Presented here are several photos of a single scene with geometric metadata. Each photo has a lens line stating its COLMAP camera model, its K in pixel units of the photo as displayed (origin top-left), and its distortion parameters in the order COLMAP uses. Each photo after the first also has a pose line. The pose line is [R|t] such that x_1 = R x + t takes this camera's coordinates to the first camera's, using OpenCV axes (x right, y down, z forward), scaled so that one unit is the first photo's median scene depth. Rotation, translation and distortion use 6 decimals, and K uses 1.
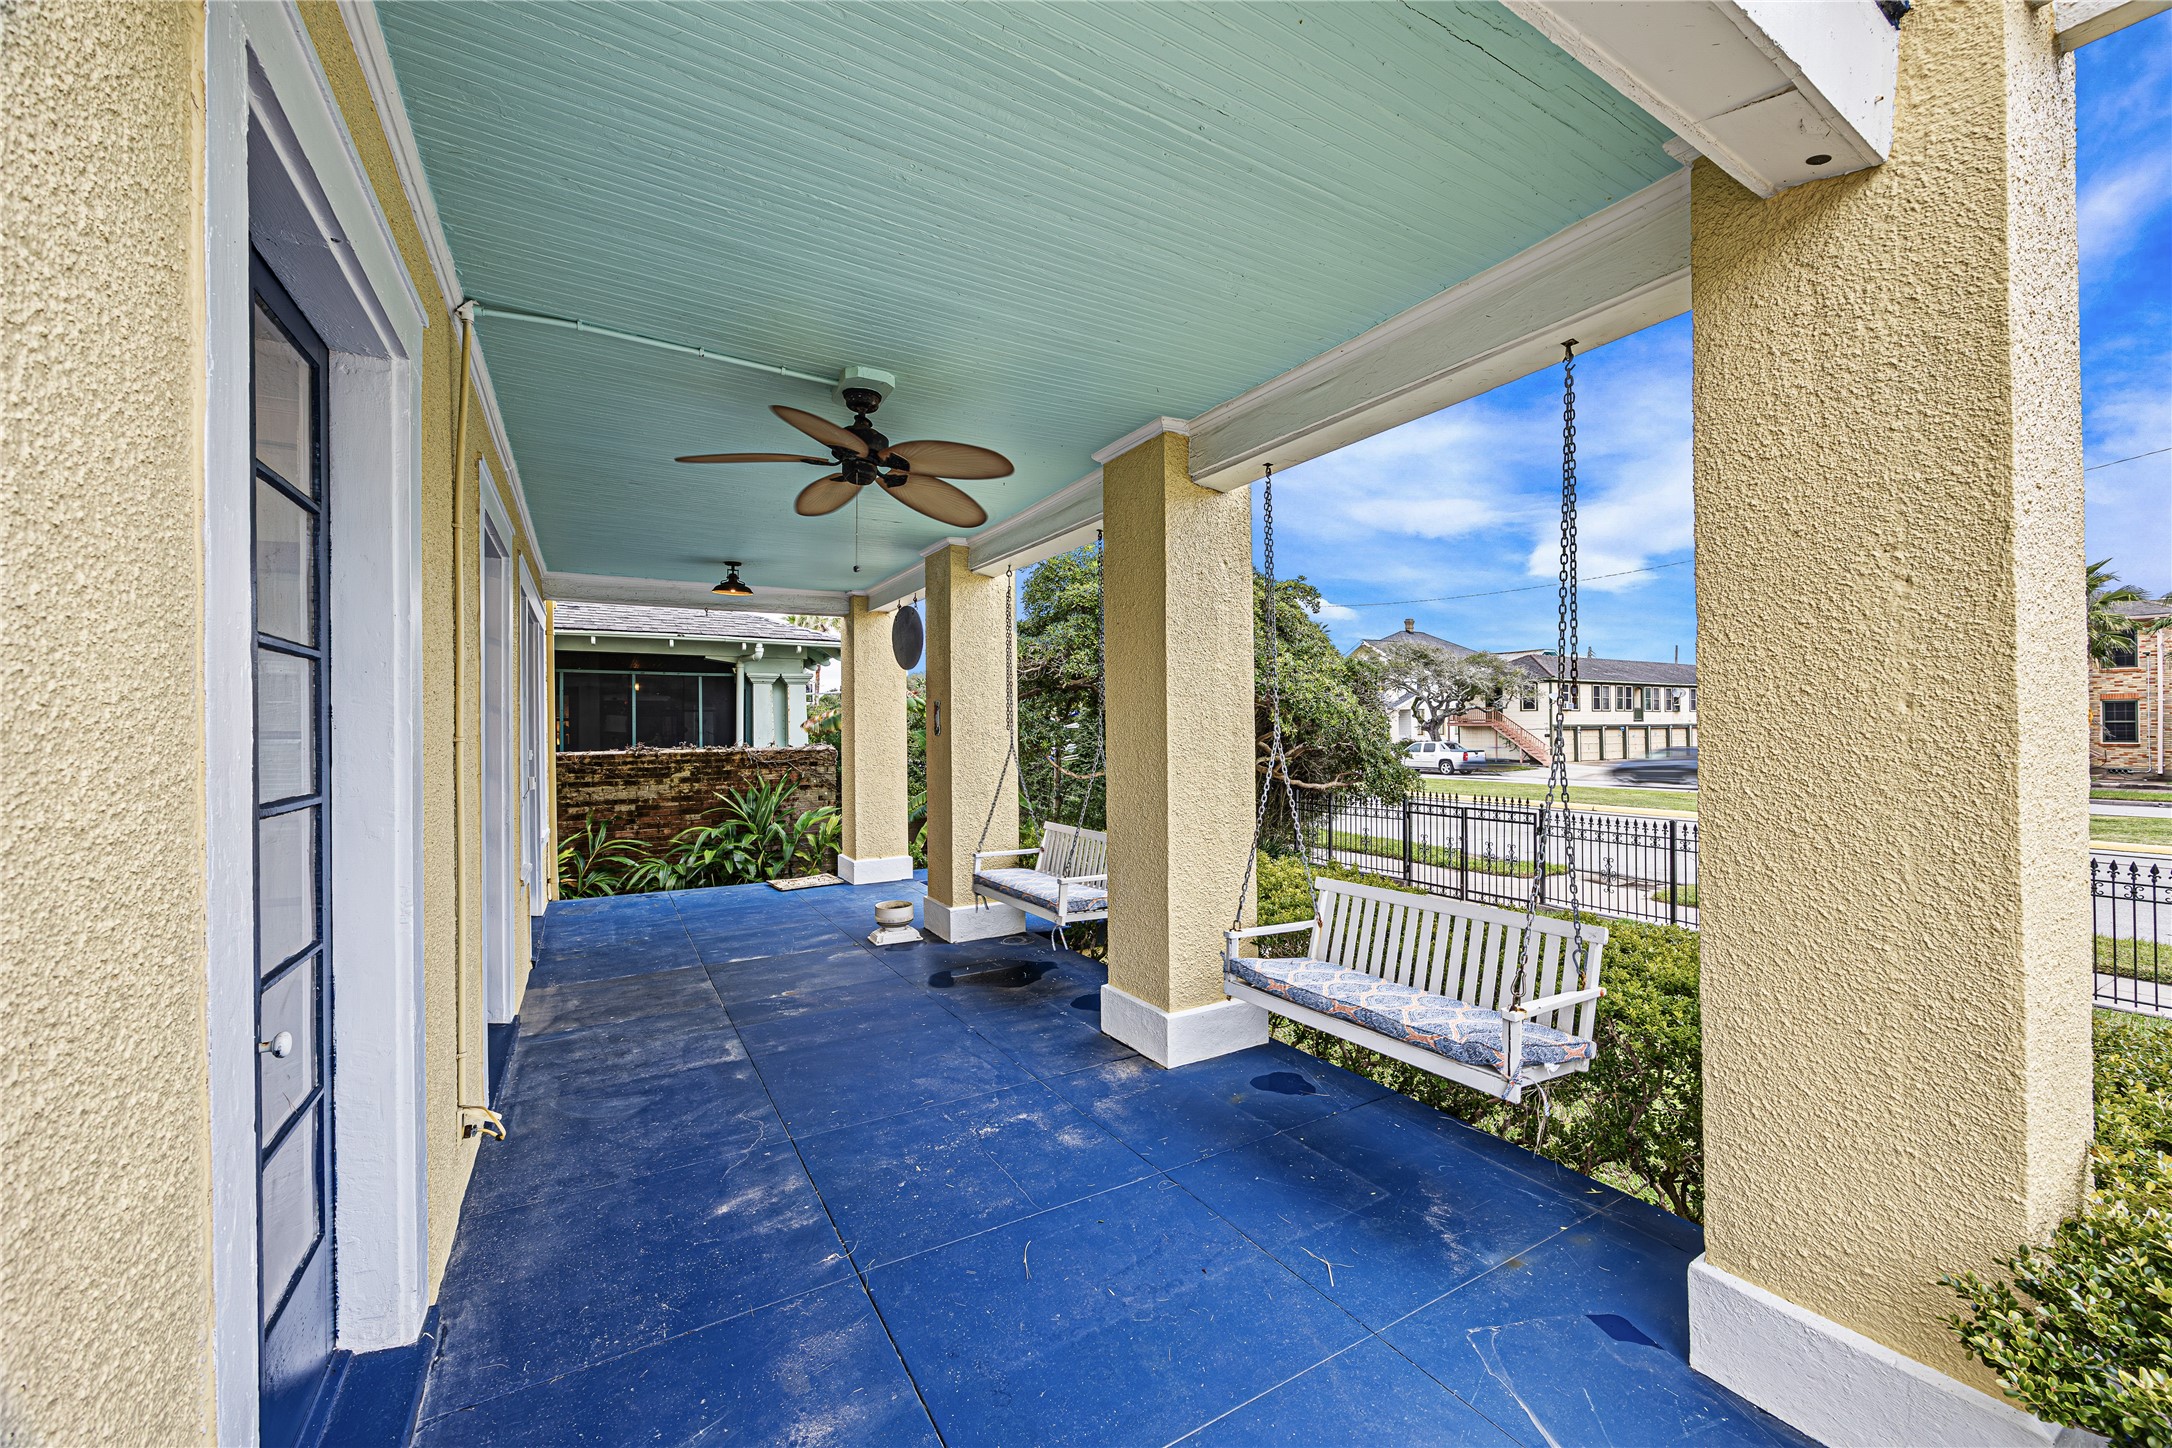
lens RADIAL K [[854.1, 0, 1086.0], [0, 854.1, 724.0], [0, 0, 1]] dist [0.001543, 0.000140]
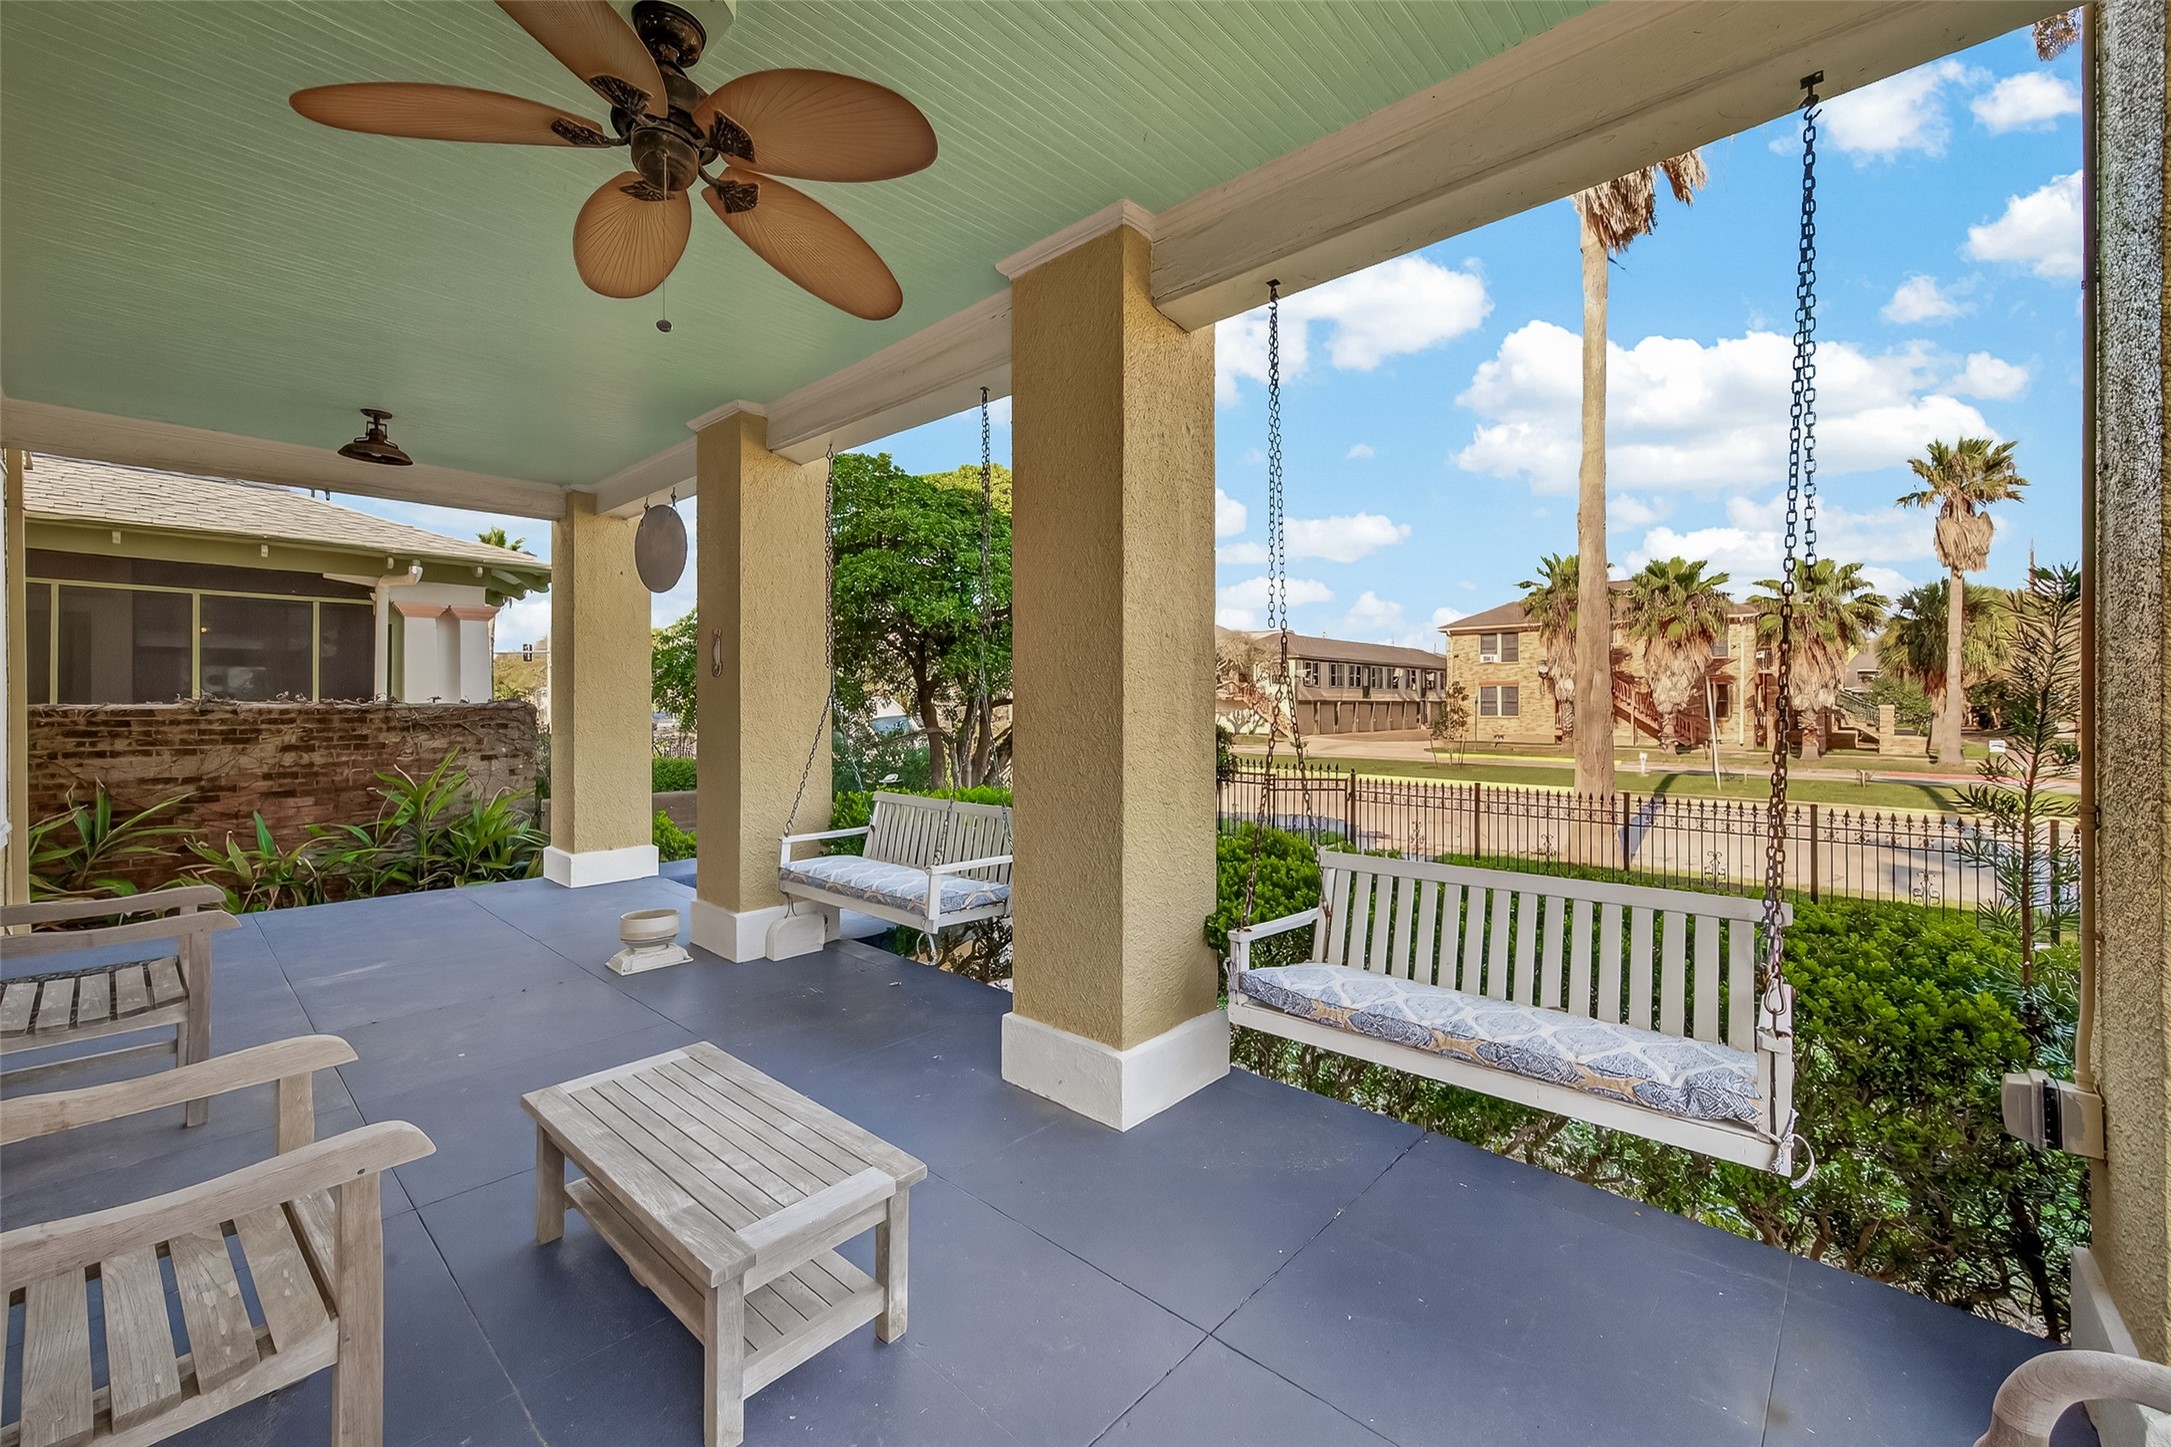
lens RADIAL K [[871.8, 0, 1087.8], [0, 871.8, 704.4], [0, 0, 1]] dist [0.007989, -0.000340]
pose [[0.955762, 0.011341, 0.293922, -0.091299], [-0.012731, 0.999915, 0.002816, 0.031883], [-0.293865, -0.006433, 0.955825, 0.204335]]
